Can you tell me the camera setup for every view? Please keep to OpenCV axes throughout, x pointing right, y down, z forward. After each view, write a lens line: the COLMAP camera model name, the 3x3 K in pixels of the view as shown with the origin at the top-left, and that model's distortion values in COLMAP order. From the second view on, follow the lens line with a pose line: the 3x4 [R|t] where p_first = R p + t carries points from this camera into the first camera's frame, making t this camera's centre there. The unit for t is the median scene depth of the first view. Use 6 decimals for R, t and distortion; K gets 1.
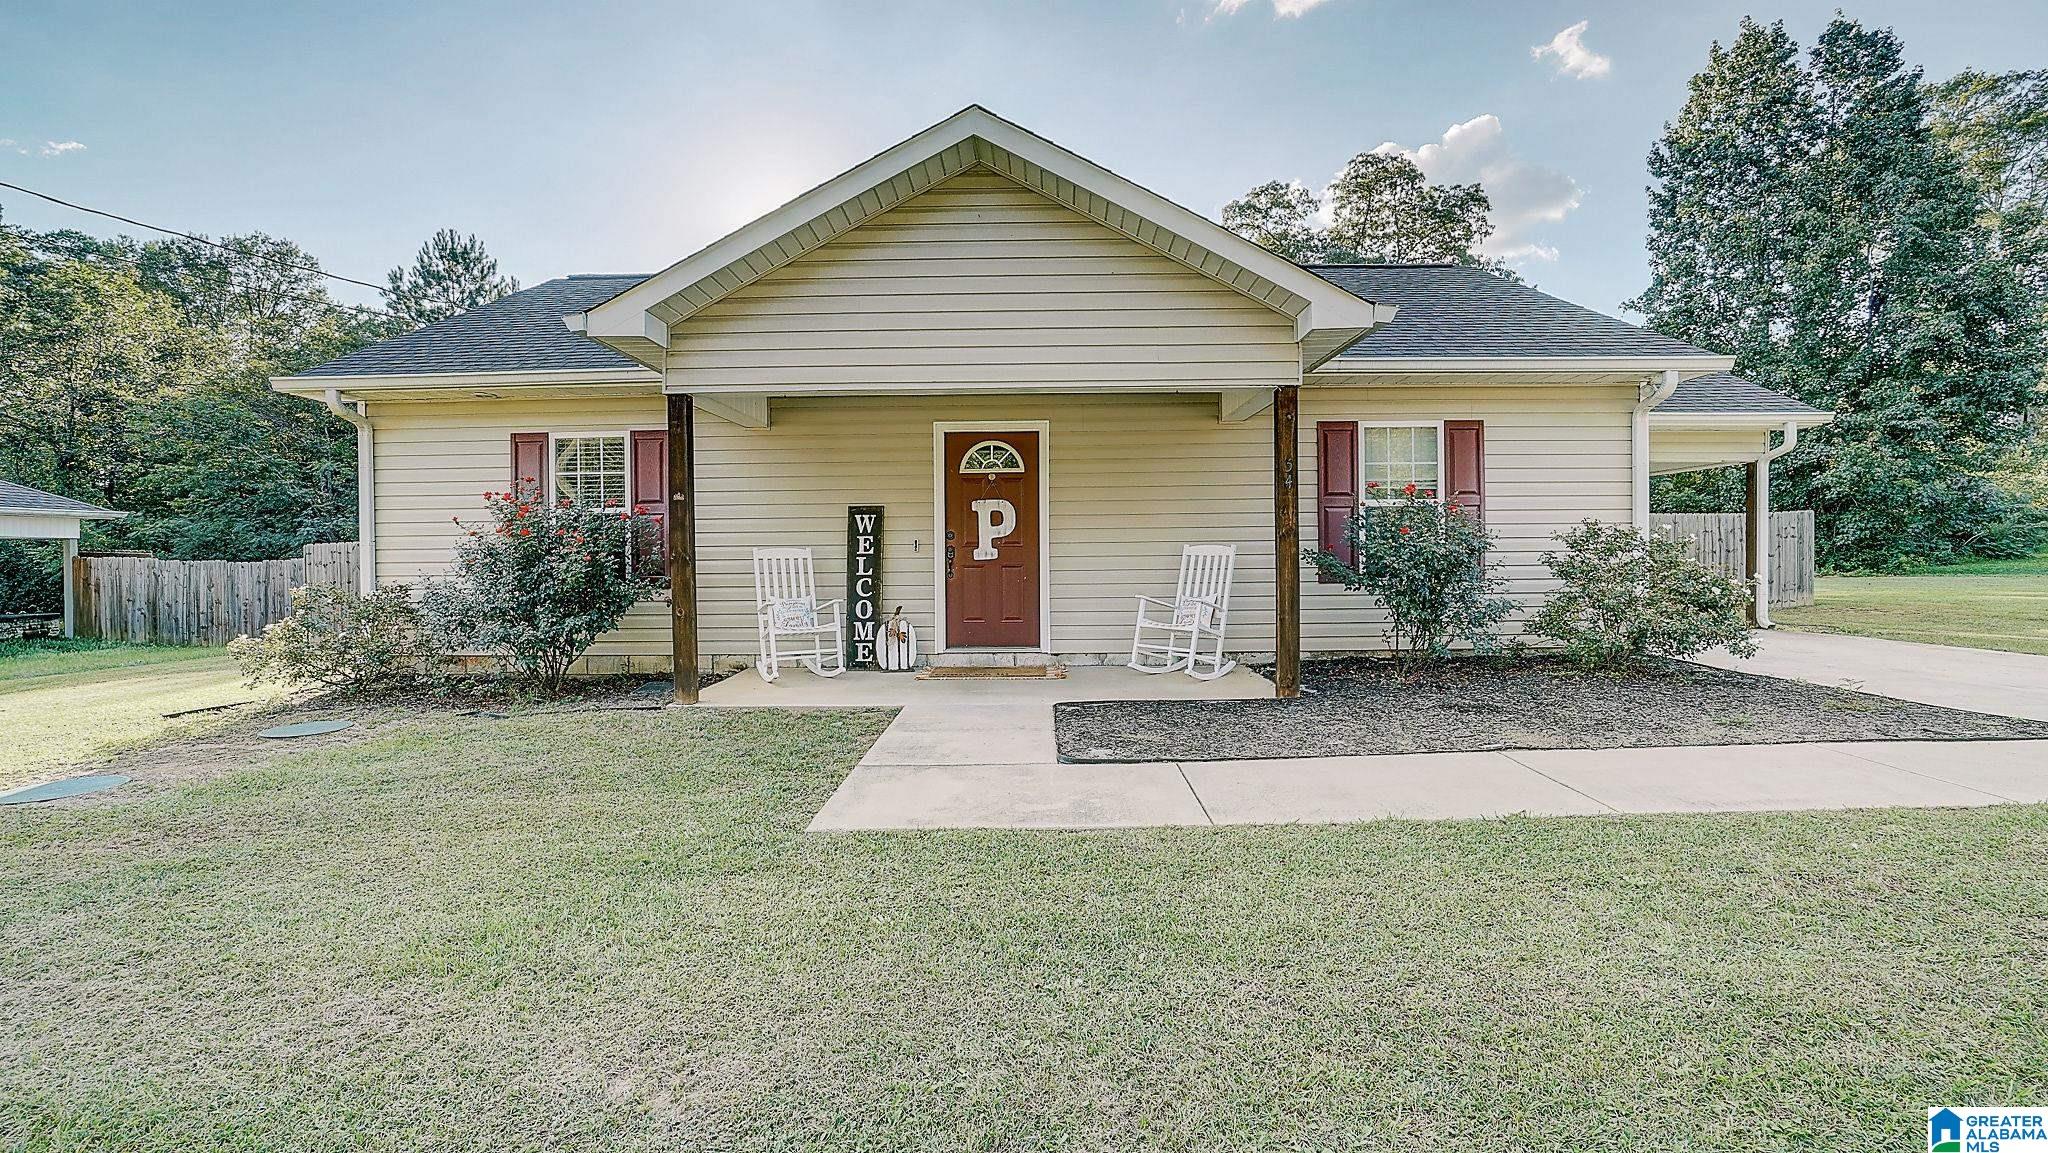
lens RADIAL K [[903.2, 0, 1018.6], [0, 903.2, 567.9], [0, 0, 1]] dist [-0.066277, 0.025028]
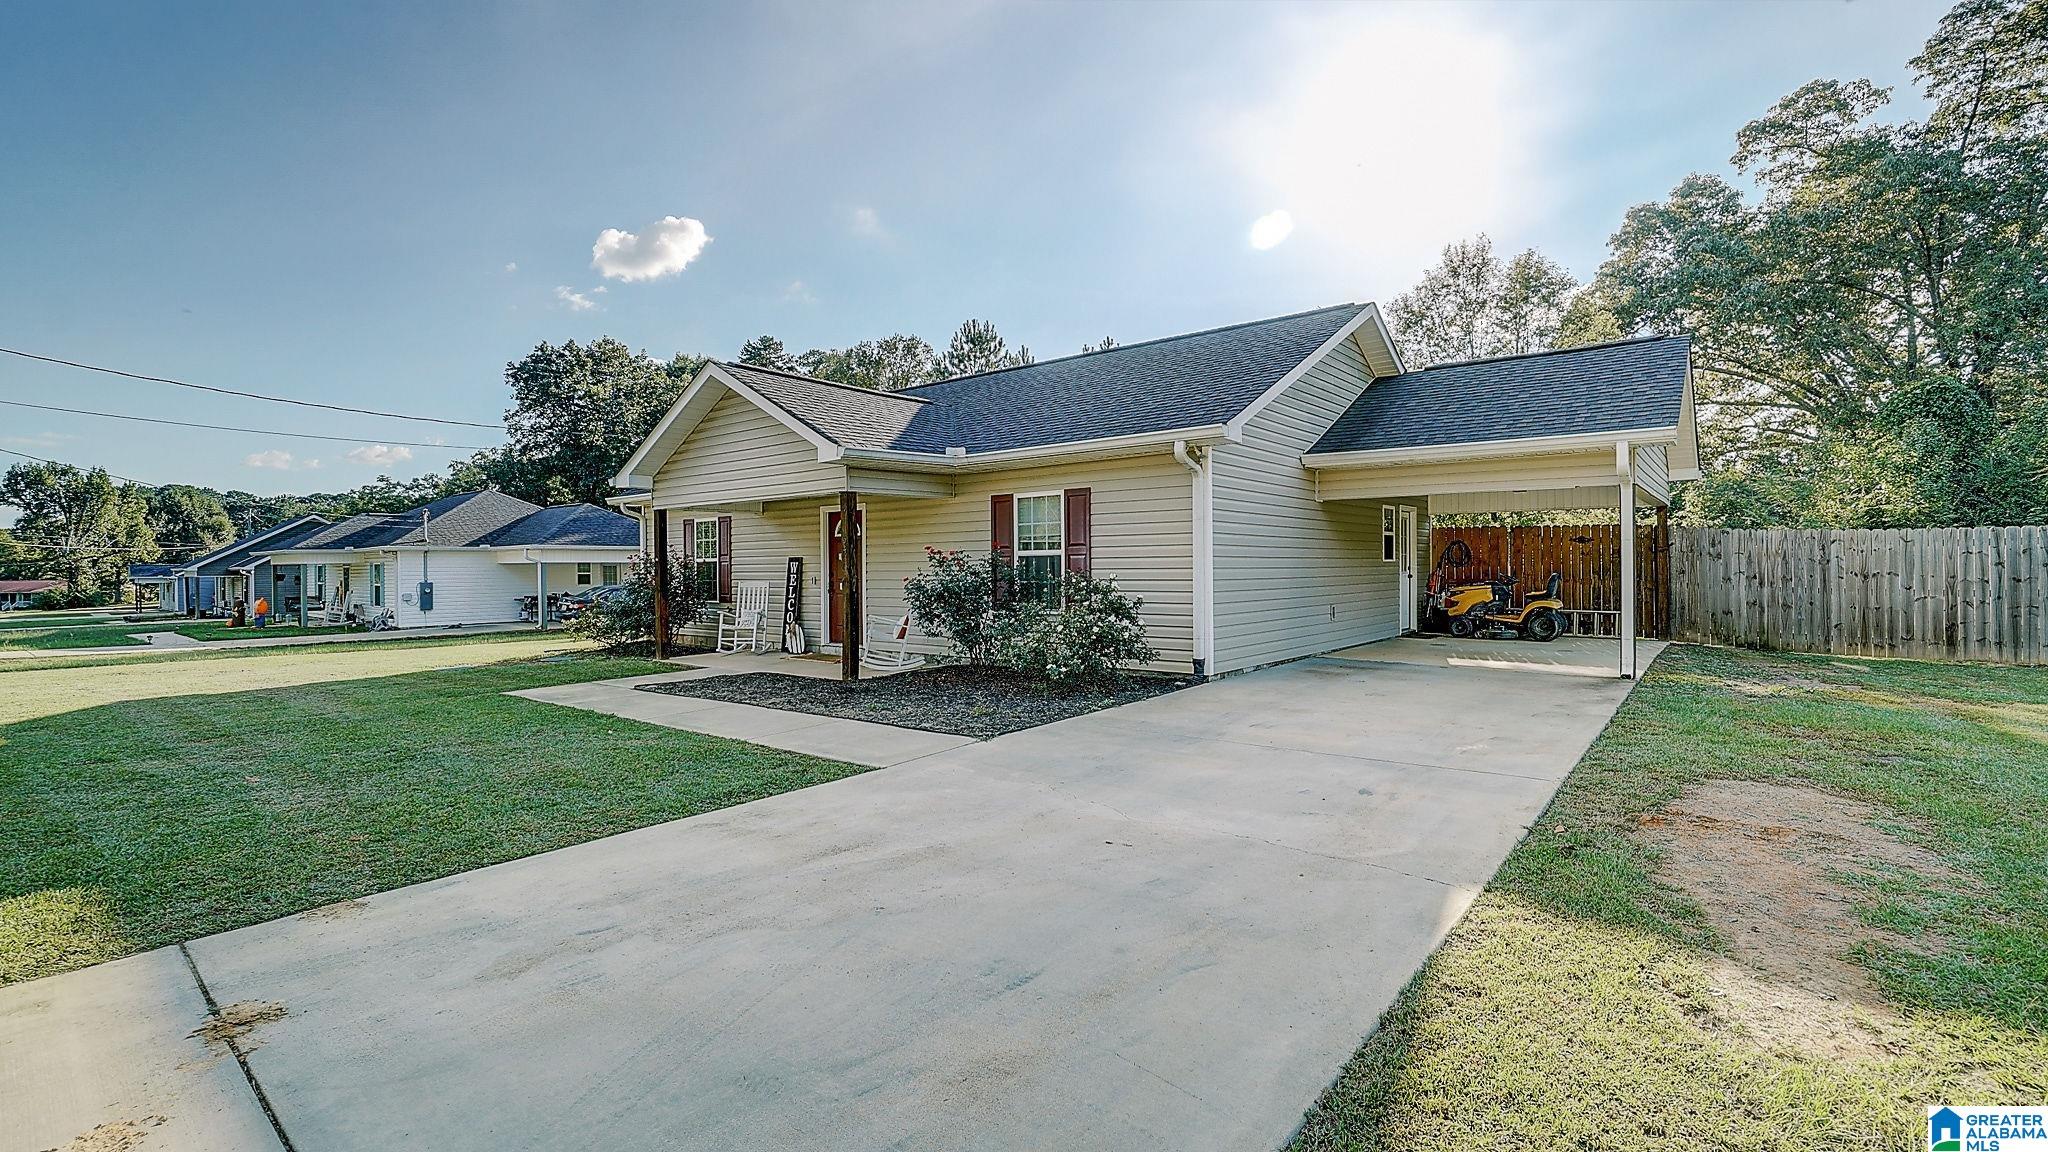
lens RADIAL K [[903.2, 0, 1018.6], [0, 903.2, 567.4], [0, 0, 1]] dist [-0.066277, 0.025028]
pose [[0.783670, 0.002667, -0.621171, 1.220689], [-0.005366, 0.999983, -0.002476, -0.046786], [0.621154, 0.005273, 0.783671, -0.078583]]
